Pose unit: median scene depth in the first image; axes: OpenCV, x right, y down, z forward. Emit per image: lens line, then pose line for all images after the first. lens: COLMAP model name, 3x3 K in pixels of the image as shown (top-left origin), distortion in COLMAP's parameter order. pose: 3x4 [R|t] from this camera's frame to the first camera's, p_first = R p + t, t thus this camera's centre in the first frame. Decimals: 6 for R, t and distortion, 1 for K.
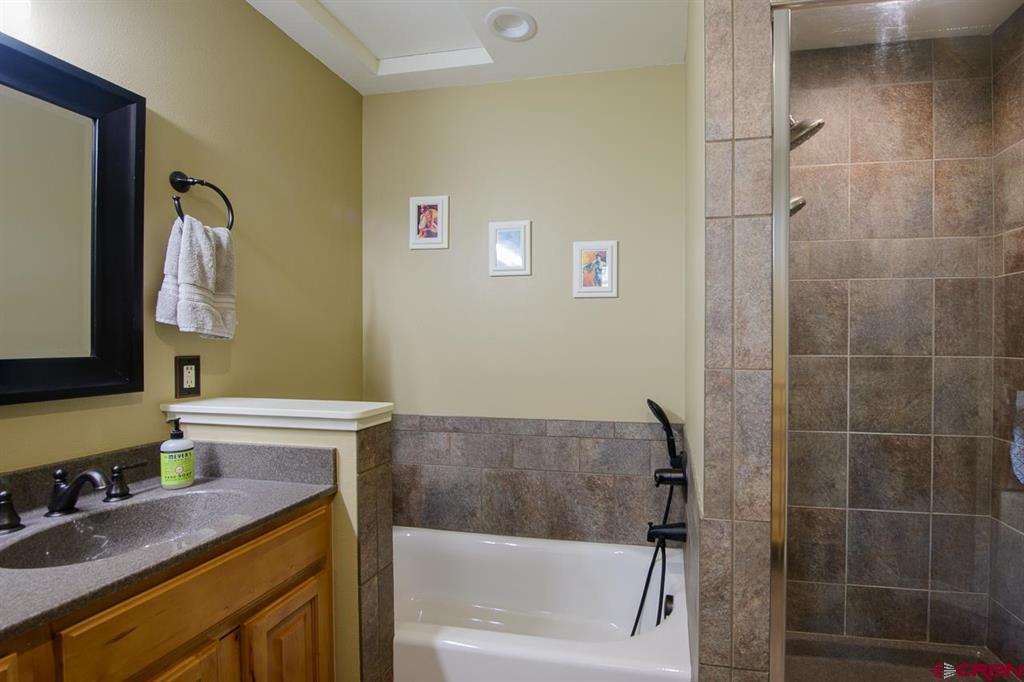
lens RADIAL K [[450.1, 0, 512.0], [0, 450.1, 341.0], [0, 0, 1]] dist [-0.020902, -0.000120]
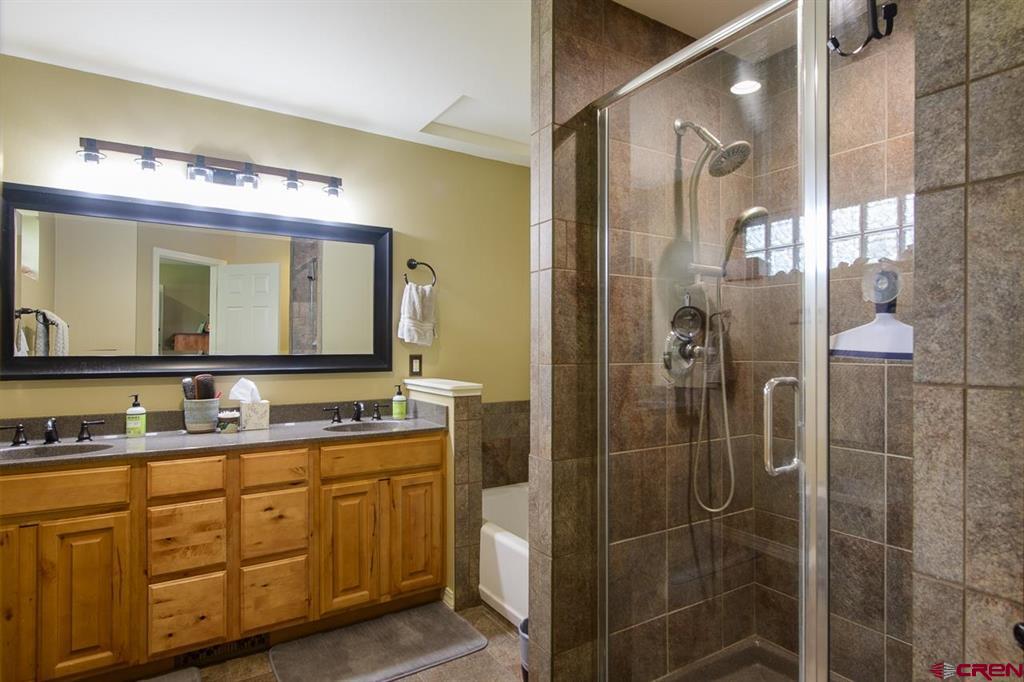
lens RADIAL K [[539.9, 0, 513.5], [0, 539.9, 339.1], [0, 0, 1]] dist [-0.002676, -0.002785]
pose [[0.690330, -0.009887, -0.723427, 1.261576], [-0.002200, 0.999873, -0.015764, 0.002657], [0.723492, 0.012473, 0.690221, -0.290918]]
